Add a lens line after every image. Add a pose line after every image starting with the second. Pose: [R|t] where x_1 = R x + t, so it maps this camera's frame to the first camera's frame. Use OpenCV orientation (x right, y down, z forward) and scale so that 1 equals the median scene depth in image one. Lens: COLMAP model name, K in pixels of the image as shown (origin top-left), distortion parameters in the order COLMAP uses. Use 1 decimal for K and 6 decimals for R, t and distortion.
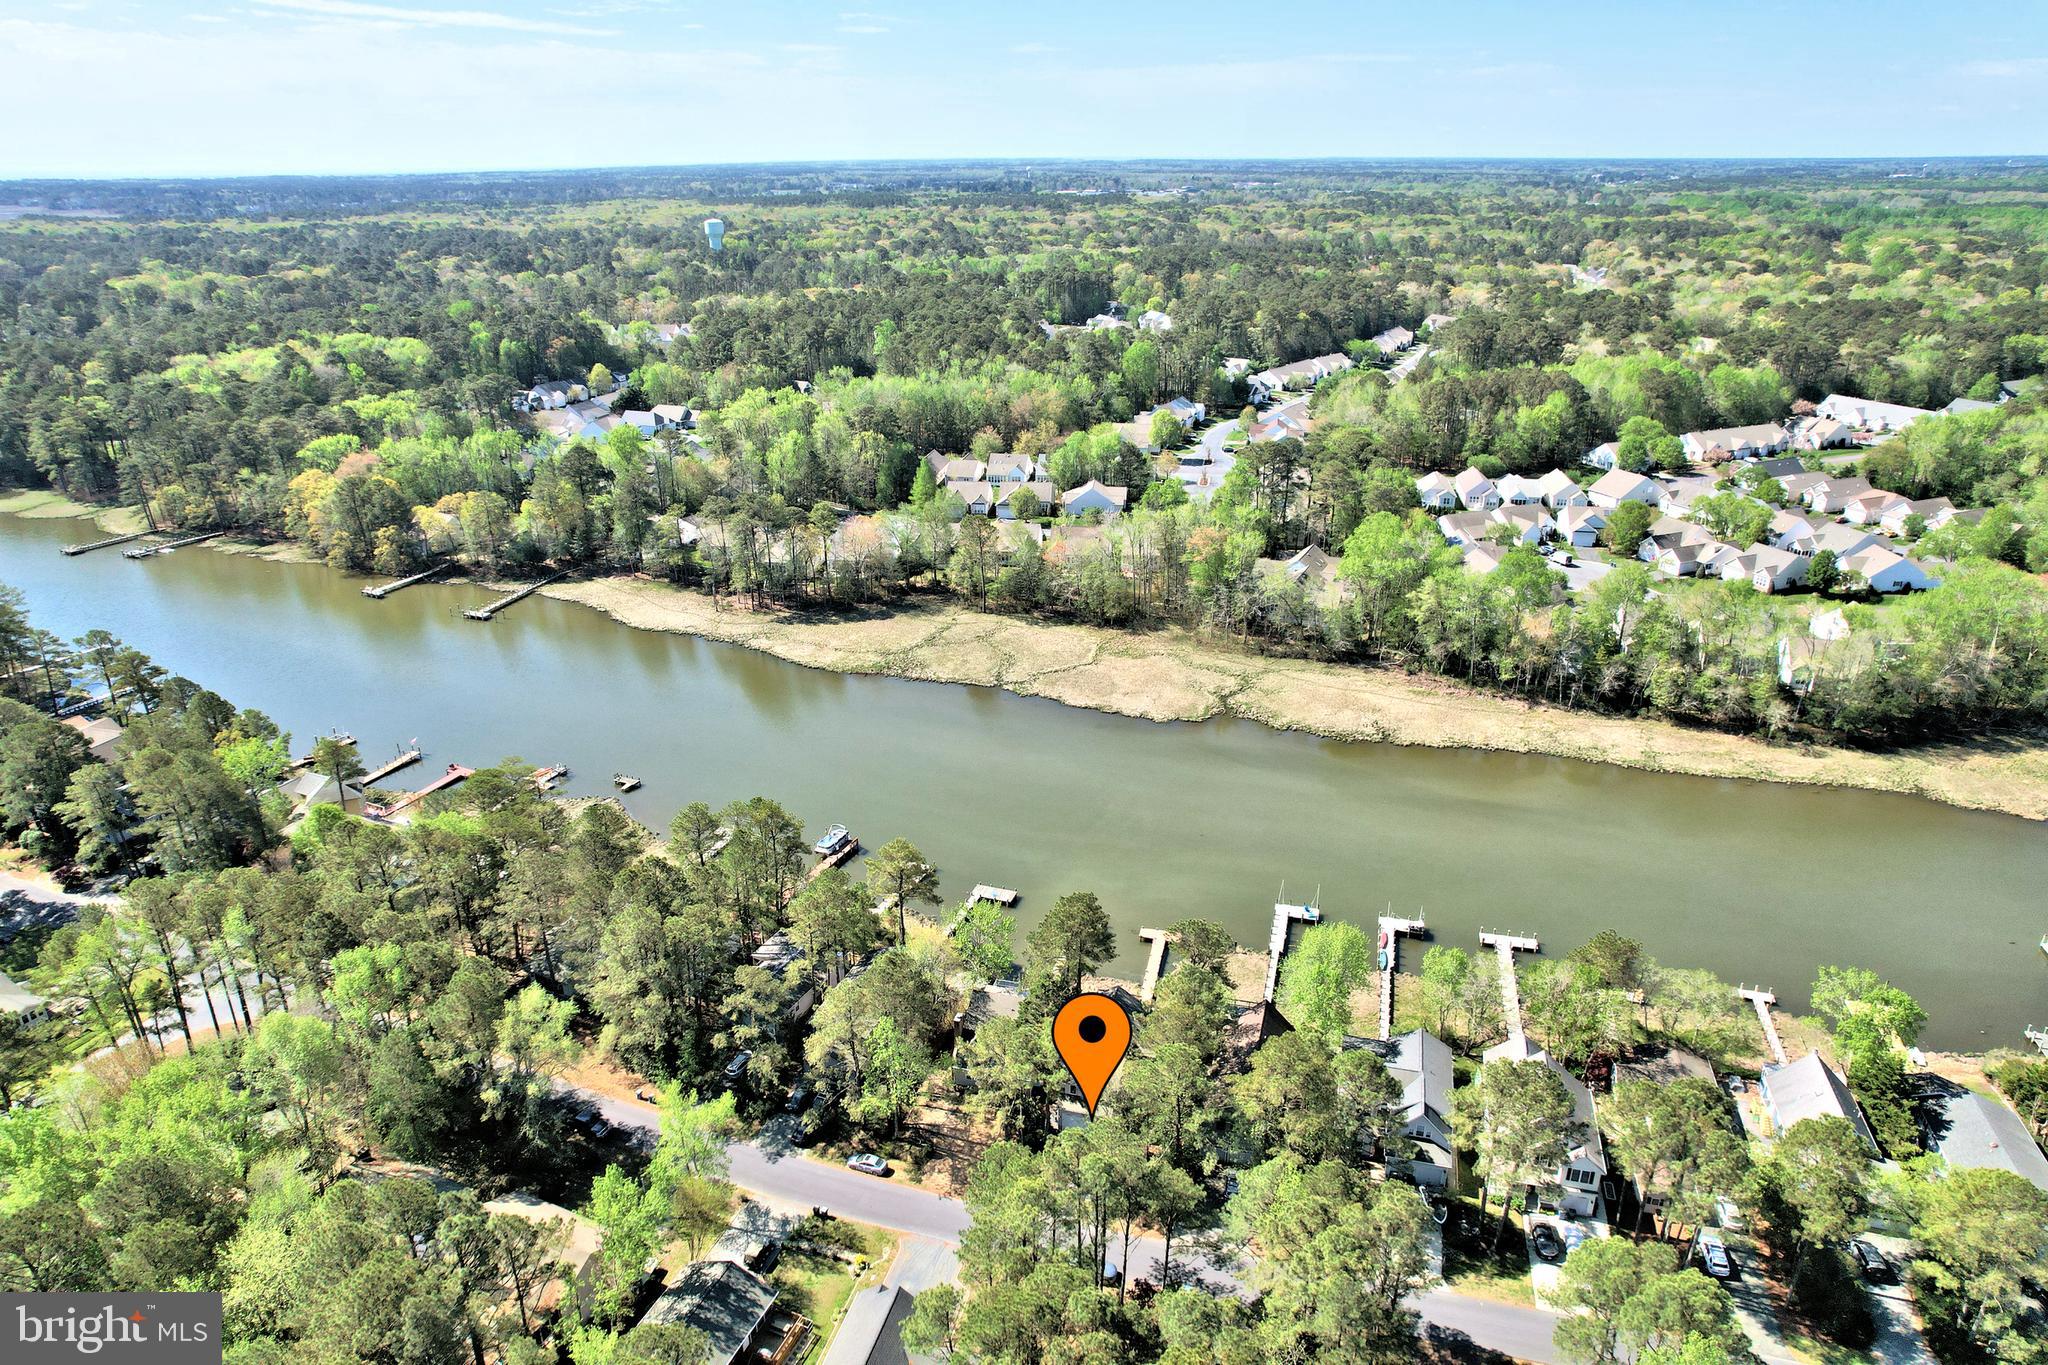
lens RADIAL K [[1337.1, 0, 1024.0], [0, 1337.1, 682.5], [0, 0, 1]] dist [-0.070536, 0.069244]
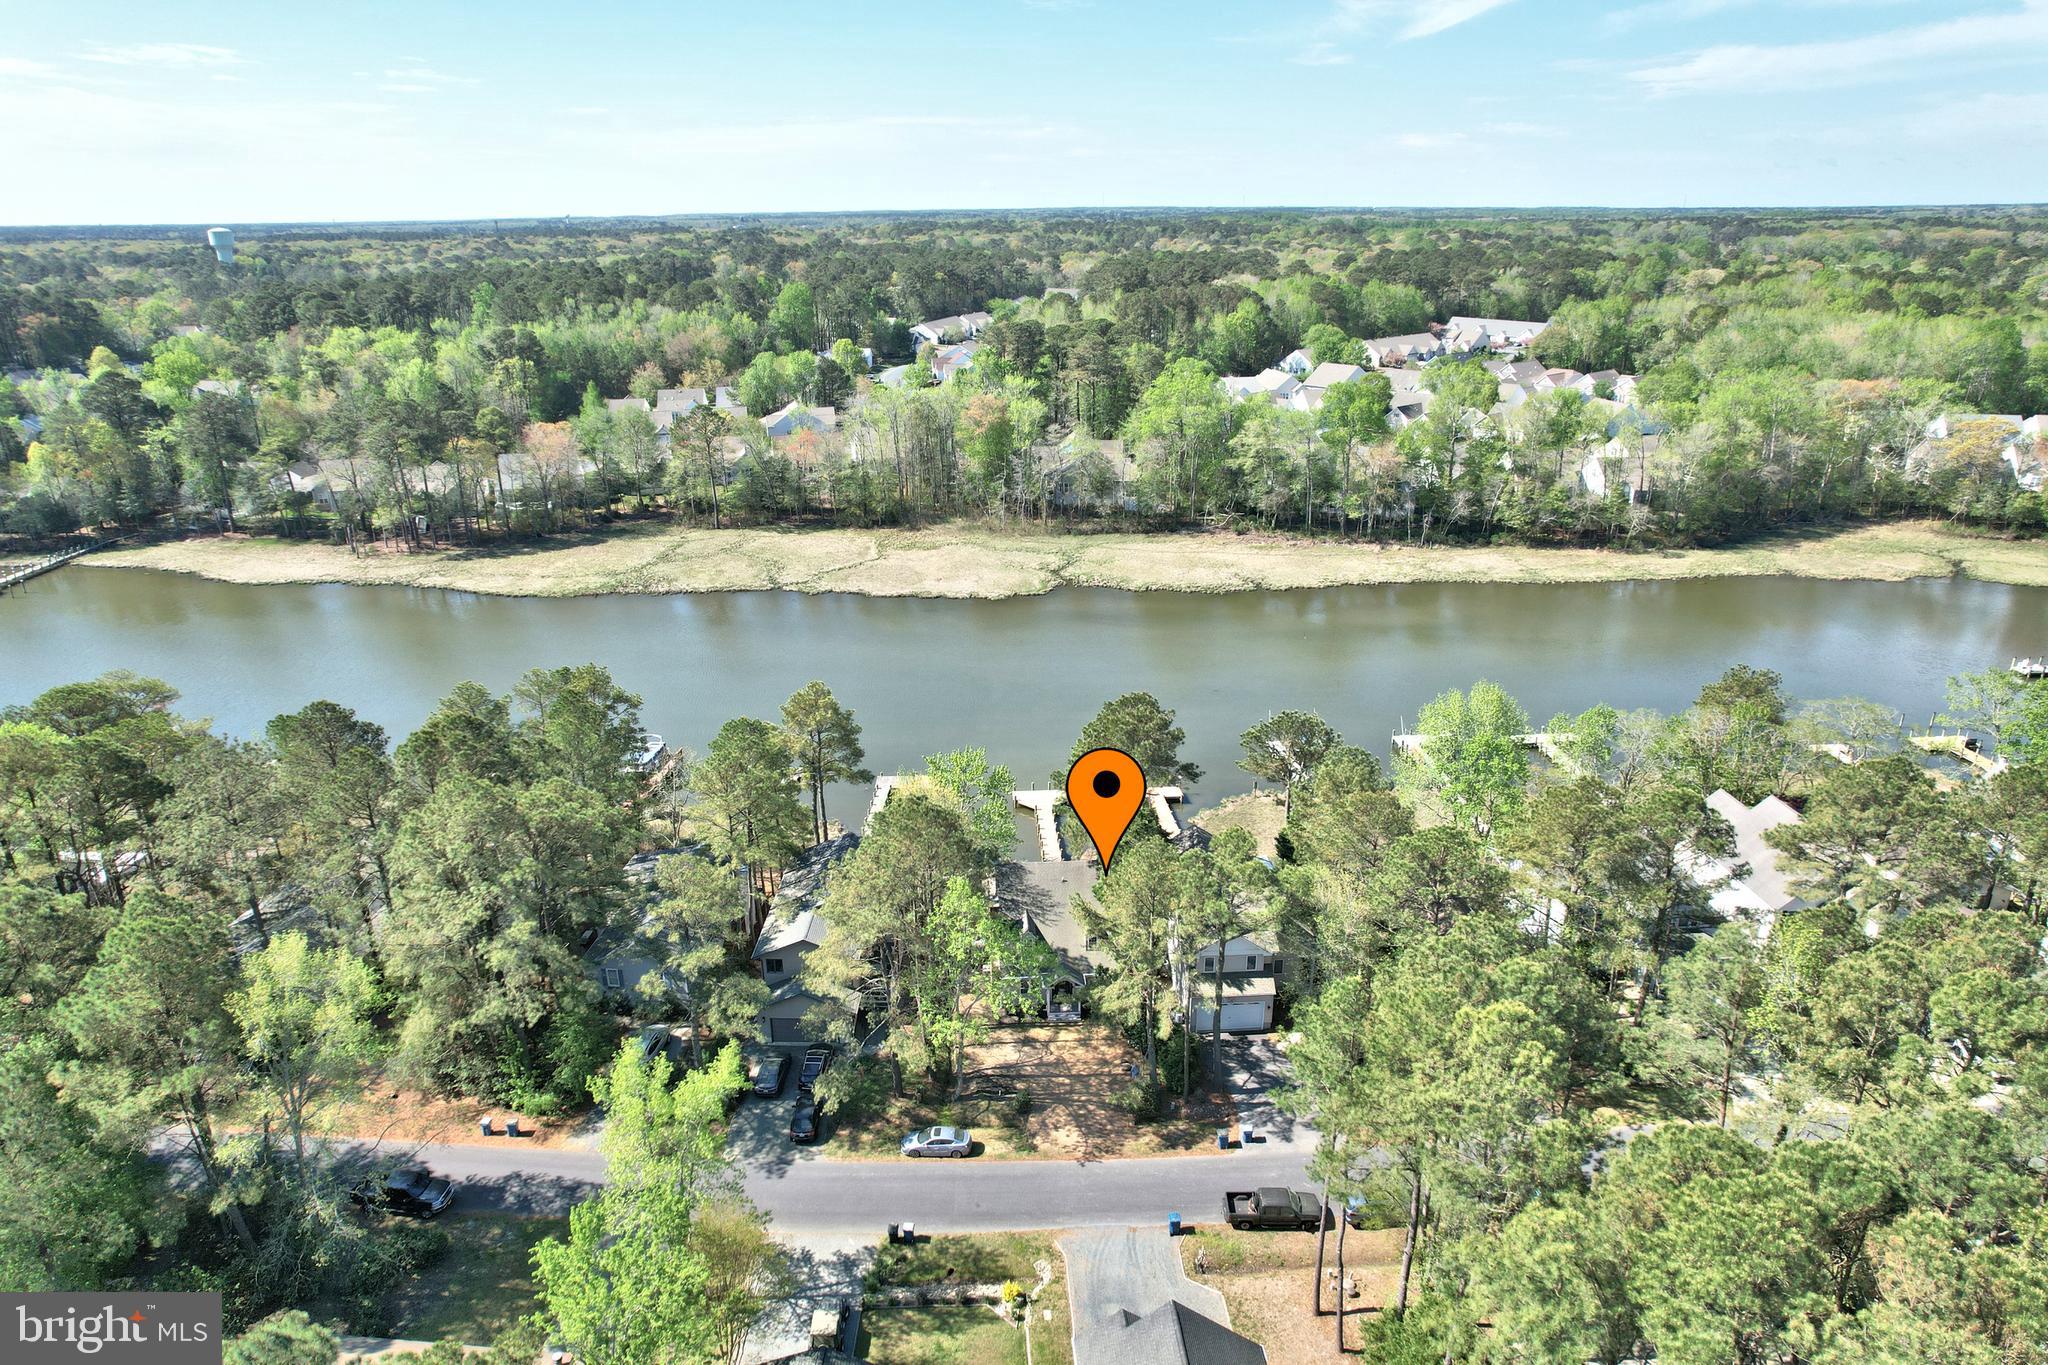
lens RADIAL K [[1337.1, 0, 1024.0], [0, 1337.1, 682.5], [0, 0, 1]] dist [-0.070536, 0.069244]
pose [[0.946291, -0.119567, 0.300394, -0.110547], [0.131747, 0.991070, -0.020546, 0.082634], [-0.295255, 0.059019, 0.953594, 0.191882]]
